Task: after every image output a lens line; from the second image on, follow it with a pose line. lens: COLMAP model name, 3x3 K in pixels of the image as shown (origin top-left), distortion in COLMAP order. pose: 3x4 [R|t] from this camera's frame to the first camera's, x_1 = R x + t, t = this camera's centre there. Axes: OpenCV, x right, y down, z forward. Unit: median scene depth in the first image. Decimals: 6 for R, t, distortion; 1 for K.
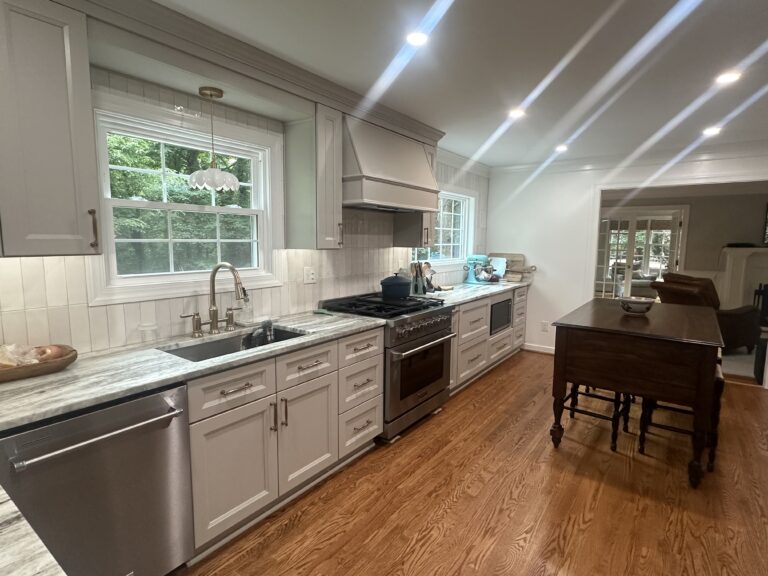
lens RADIAL K [[411.4, 0, 384.0], [0, 411.4, 288.0], [0, 0, 1]] dist [-0.003237, 0.000082]
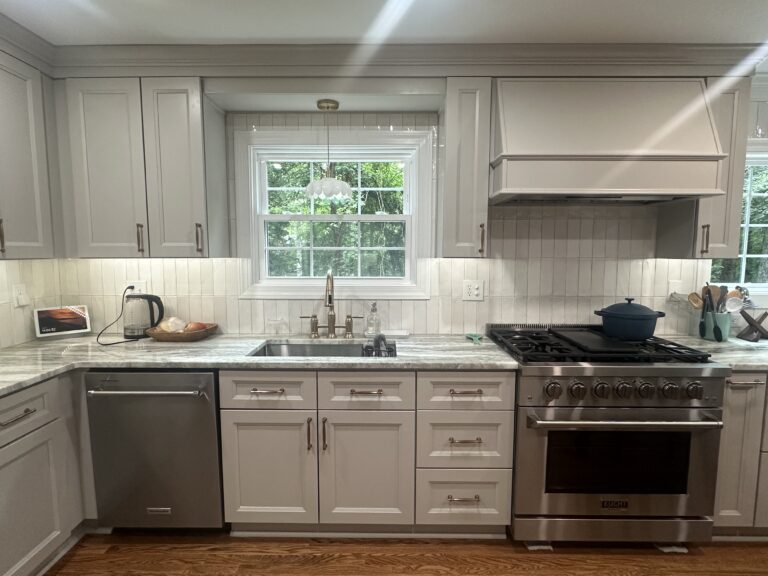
lens RADIAL K [[412.8, 0, 383.1], [0, 412.8, 290.0], [0, 0, 1]] dist [-0.003568, -0.001216]
pose [[0.580529, 0.069061, -0.811305, 0.450113], [-0.093031, 0.995497, 0.018172, -0.035954], [0.808907, 0.064928, 0.584340, 0.449149]]
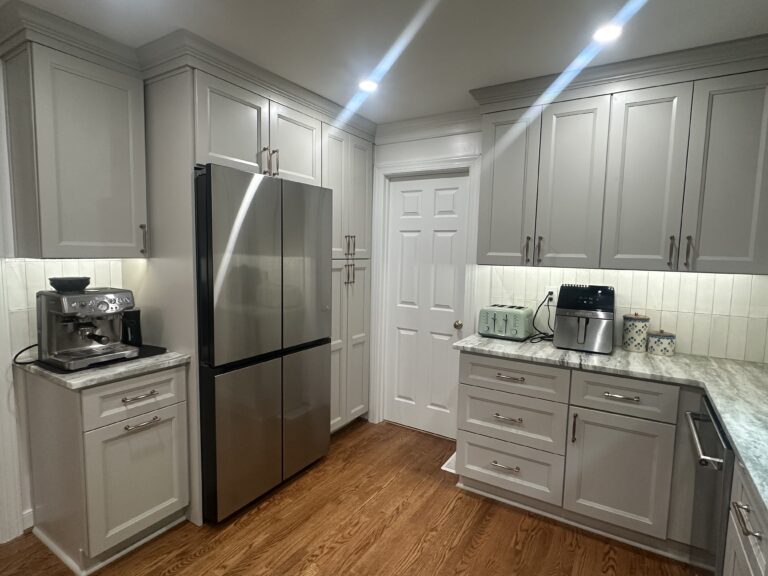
lens RADIAL K [[412.8, 0, 383.1], [0, 412.8, 290.0], [0, 0, 1]] dist [-0.003568, -0.001216]
pose [[-0.996741, -0.023609, -0.077142, 0.147819], [-0.039605, 0.976260, 0.212952, -0.123849], [0.070283, 0.215313, -0.974013, 1.057032]]
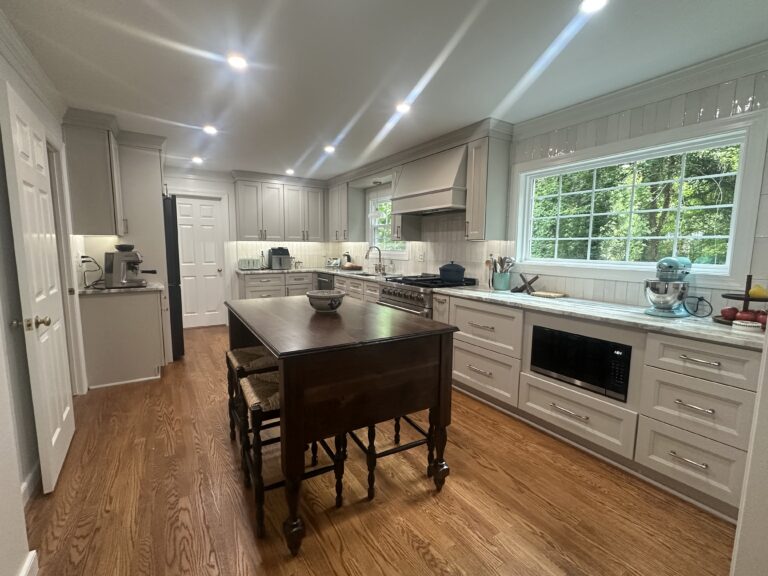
lens RADIAL K [[349.0, 0, 384.0], [0, 349.0, 288.0], [0, 0, 1]] dist [0.001126, 0.000249]
pose [[-0.367882, 0.096662, -0.924835, 1.489330], [-0.123740, 0.980648, 0.151716, -0.125824], [0.921603, 0.170253, -0.348801, 1.652440]]
